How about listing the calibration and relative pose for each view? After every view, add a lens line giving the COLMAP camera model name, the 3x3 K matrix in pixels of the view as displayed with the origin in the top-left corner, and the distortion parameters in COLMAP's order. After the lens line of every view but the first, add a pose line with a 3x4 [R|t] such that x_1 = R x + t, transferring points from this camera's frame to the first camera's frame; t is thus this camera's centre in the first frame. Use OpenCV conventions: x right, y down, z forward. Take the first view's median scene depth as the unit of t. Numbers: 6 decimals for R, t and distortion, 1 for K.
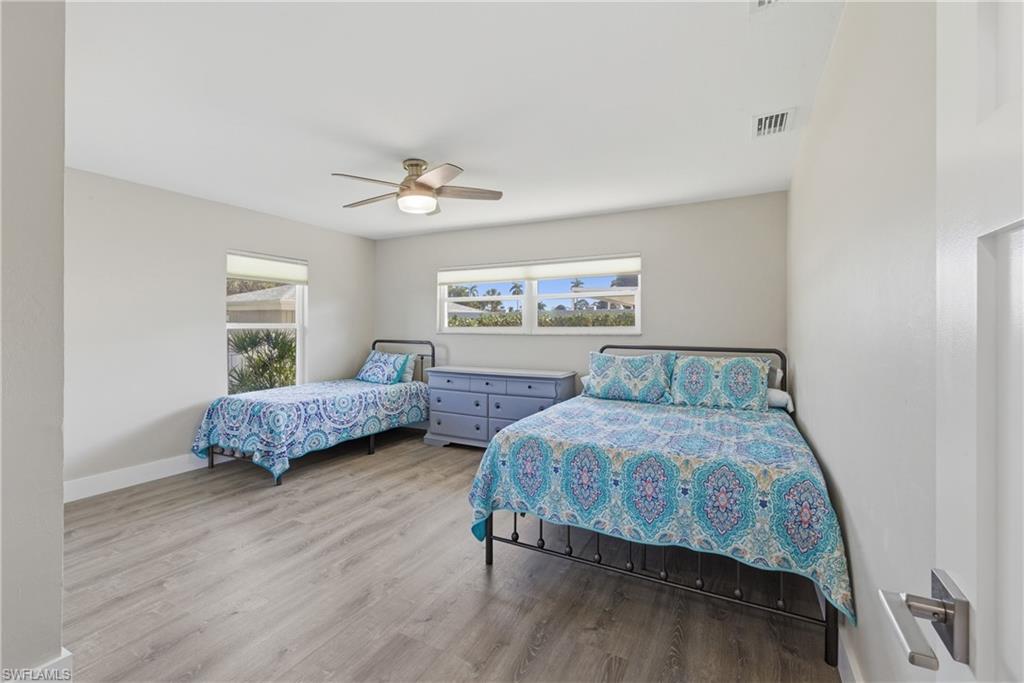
lens RADIAL K [[439.0, 0, 500.4], [0, 439.0, 323.2], [0, 0, 1]] dist [0.005664, -0.000595]
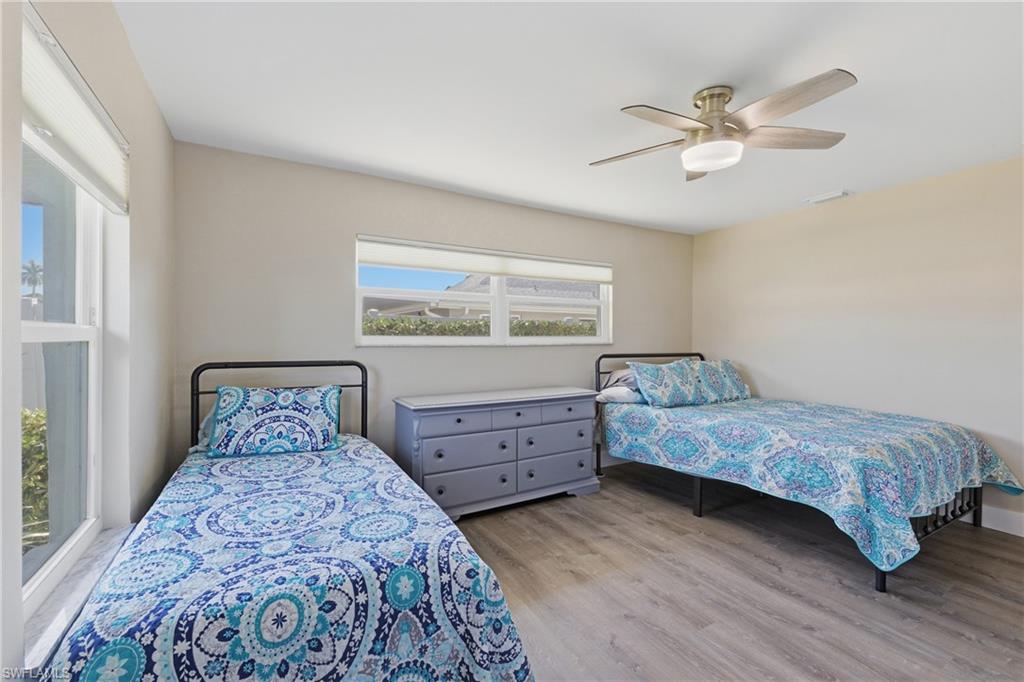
lens RADIAL K [[439.0, 0, 510.7], [0, 439.0, 339.0], [0, 0, 1]] dist [0.005664, -0.000595]
pose [[0.516473, -0.003360, 0.856297, -0.649305], [-0.009341, 0.999911, 0.009557, 0.006457], [-0.856253, -0.012935, 0.516395, 0.632084]]
